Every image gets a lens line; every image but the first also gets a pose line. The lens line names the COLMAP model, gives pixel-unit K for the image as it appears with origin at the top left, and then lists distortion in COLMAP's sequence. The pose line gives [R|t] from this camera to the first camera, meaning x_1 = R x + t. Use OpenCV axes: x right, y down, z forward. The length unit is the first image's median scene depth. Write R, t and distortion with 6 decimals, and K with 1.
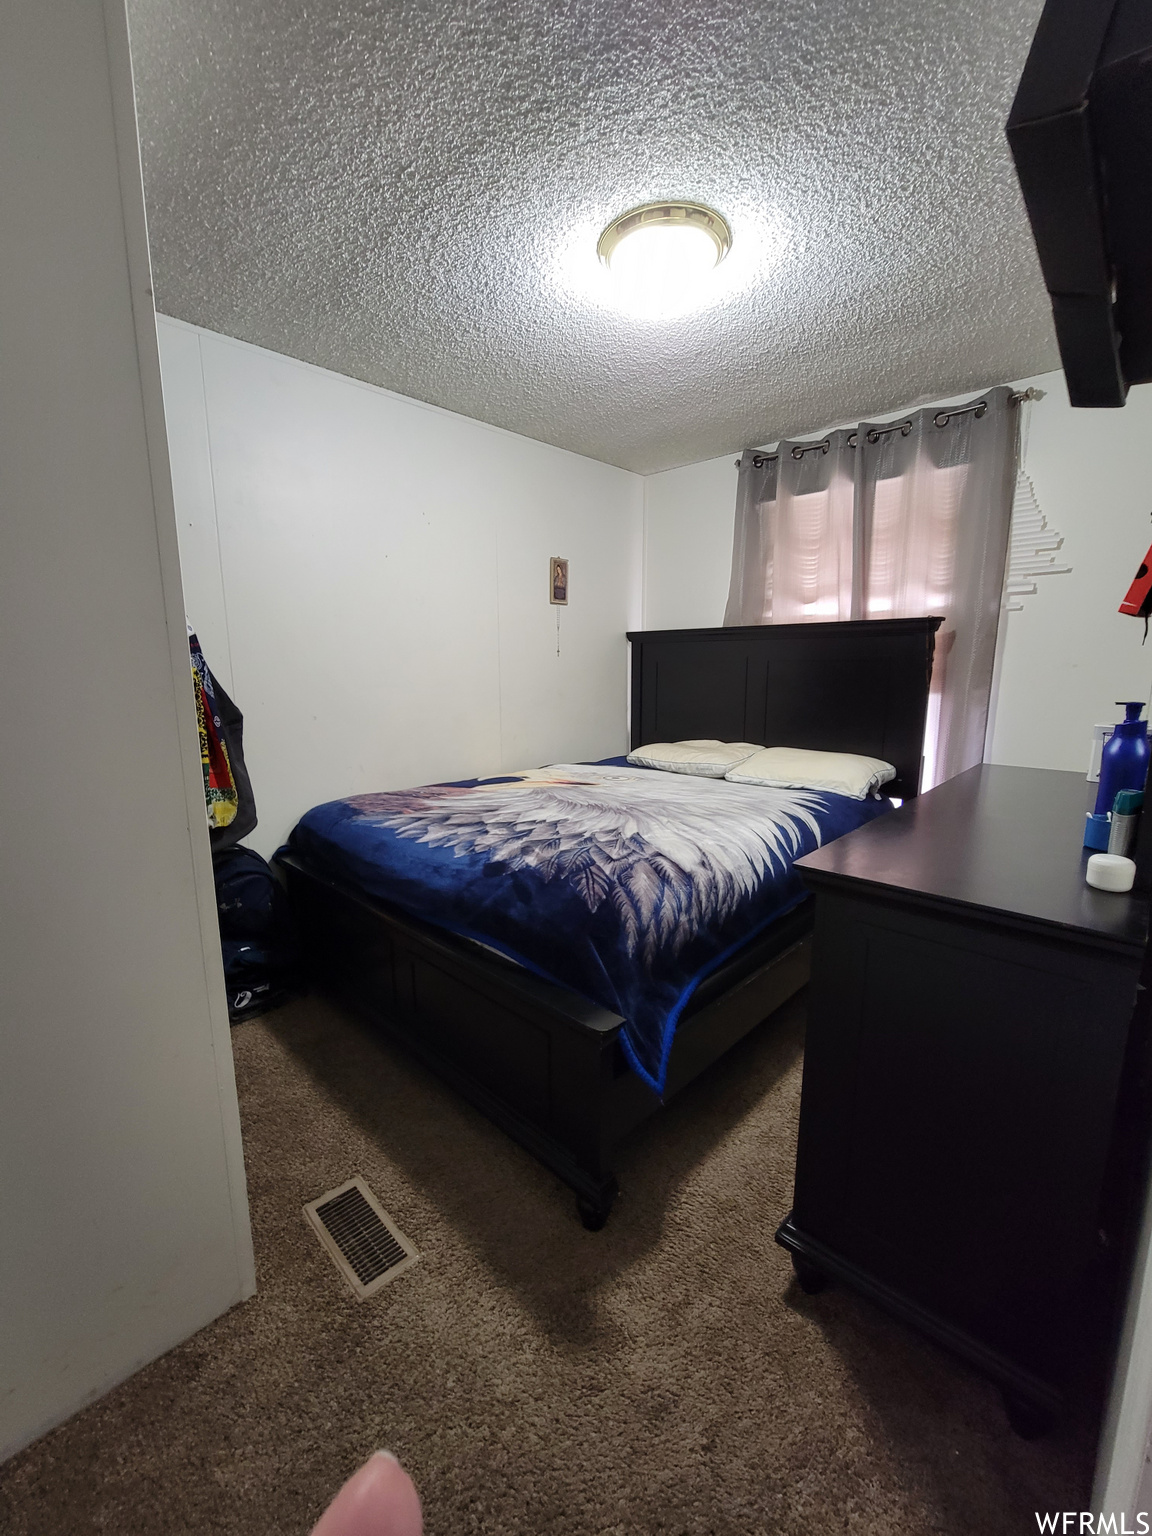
lens RADIAL K [[629.3, 0, 580.7], [0, 629.3, 770.8], [0, 0, 1]] dist [0.000017, 0.000037]
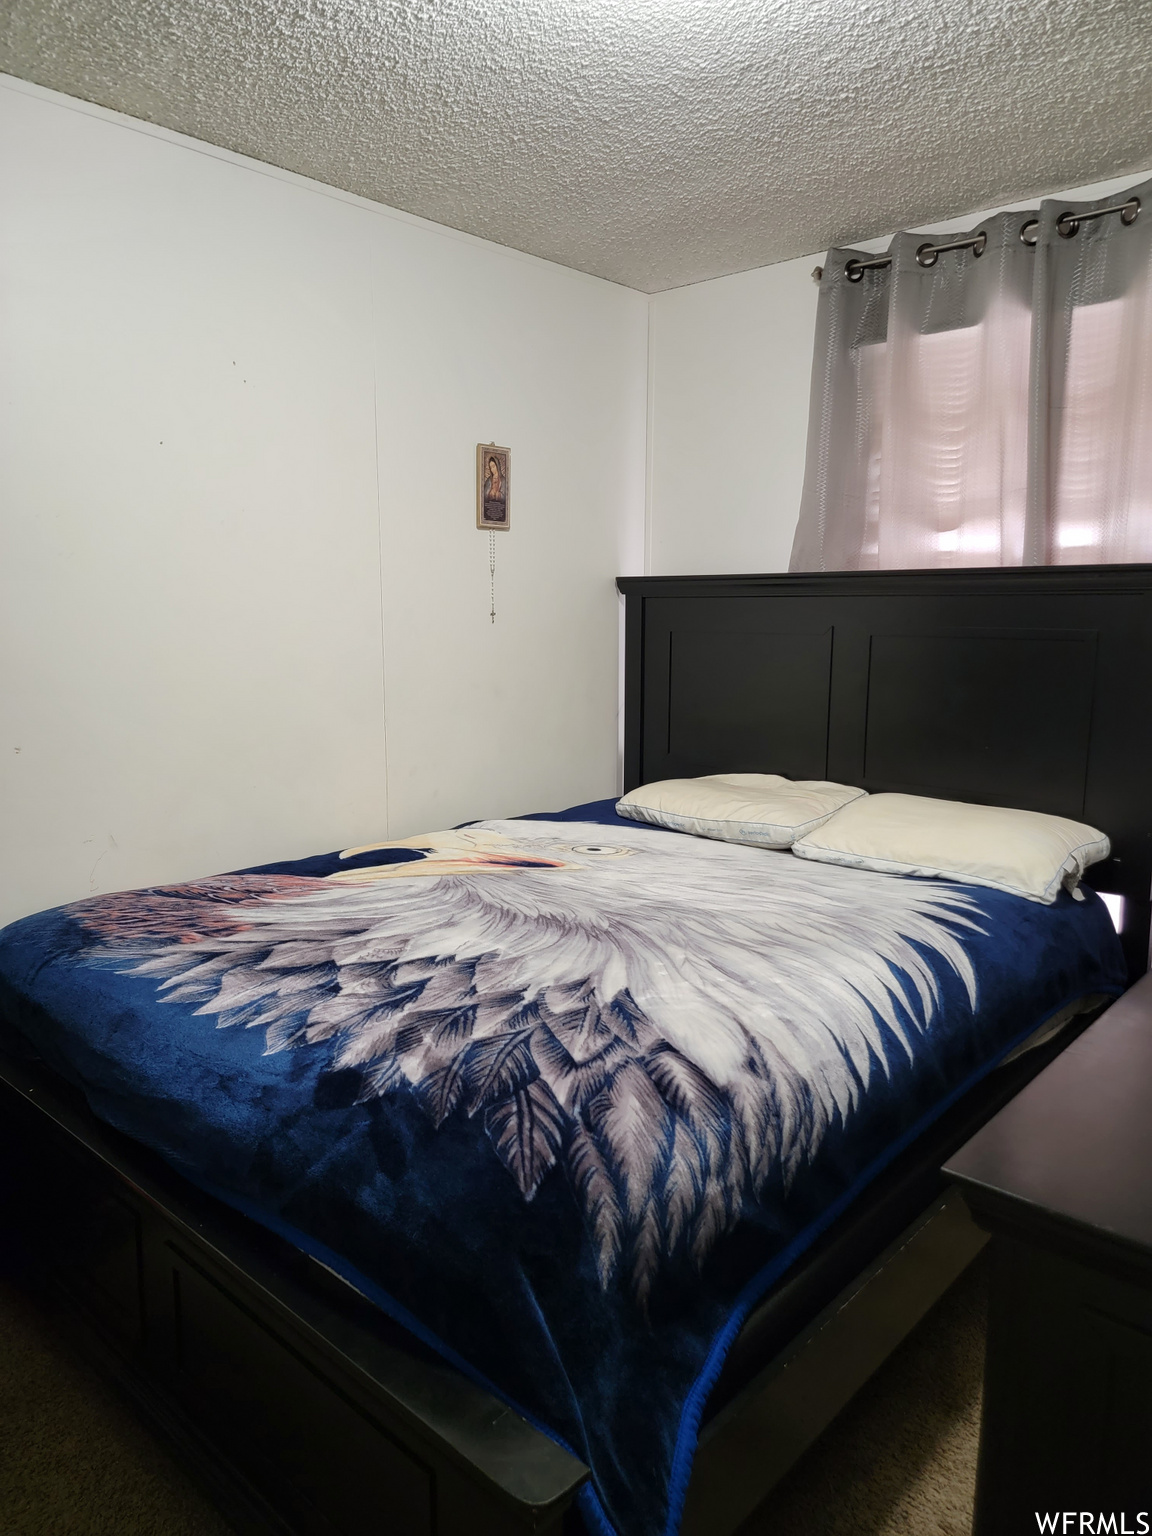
lens RADIAL K [[1066.5, 0, 576.0], [0, 1066.5, 768.0], [0, 0, 1]] dist [0.101134, -0.076779]
pose [[0.999678, 0.000611, 0.025384, 0.021788], [-0.000187, 0.999860, -0.016705, -0.060267], [-0.025391, 0.016695, 0.999538, 0.091946]]
